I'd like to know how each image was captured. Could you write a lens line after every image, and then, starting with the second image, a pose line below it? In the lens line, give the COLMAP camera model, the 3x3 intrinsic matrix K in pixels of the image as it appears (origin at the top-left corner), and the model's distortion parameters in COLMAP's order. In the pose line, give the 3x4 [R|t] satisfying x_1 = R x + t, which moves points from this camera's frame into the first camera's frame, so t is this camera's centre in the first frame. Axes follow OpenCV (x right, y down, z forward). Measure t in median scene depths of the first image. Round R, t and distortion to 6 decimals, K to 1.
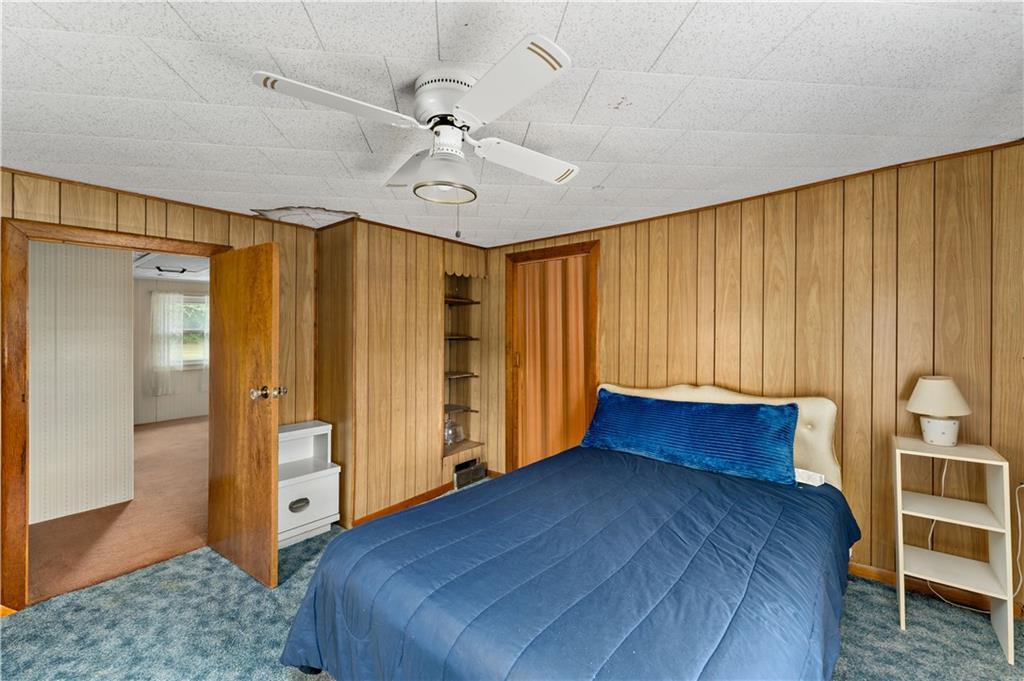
lens RADIAL K [[429.7, 0, 512.5], [0, 429.7, 331.6], [0, 0, 1]] dist [0.015968, -0.000295]
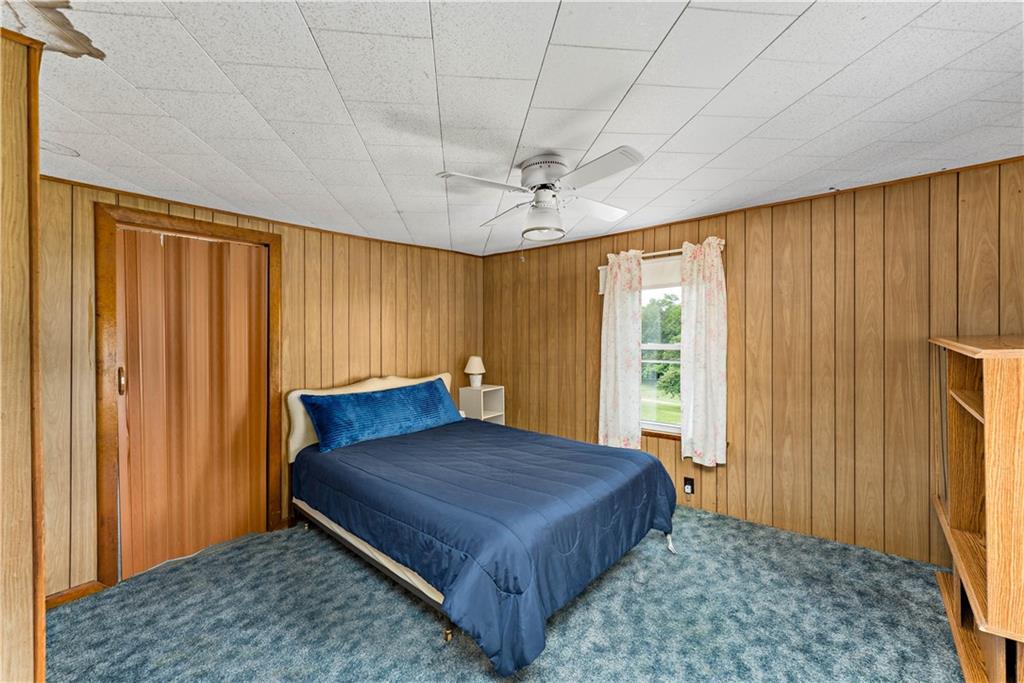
lens RADIAL K [[409.1, 0, 512.1], [0, 409.1, 340.3], [0, 0, 1]] dist [0.003967, 0.000087]
pose [[-0.004154, -0.007283, 0.999965, -0.739241], [0.005428, 0.999959, 0.007305, 0.006873], [-0.999977, 0.005458, -0.004114, 0.565696]]
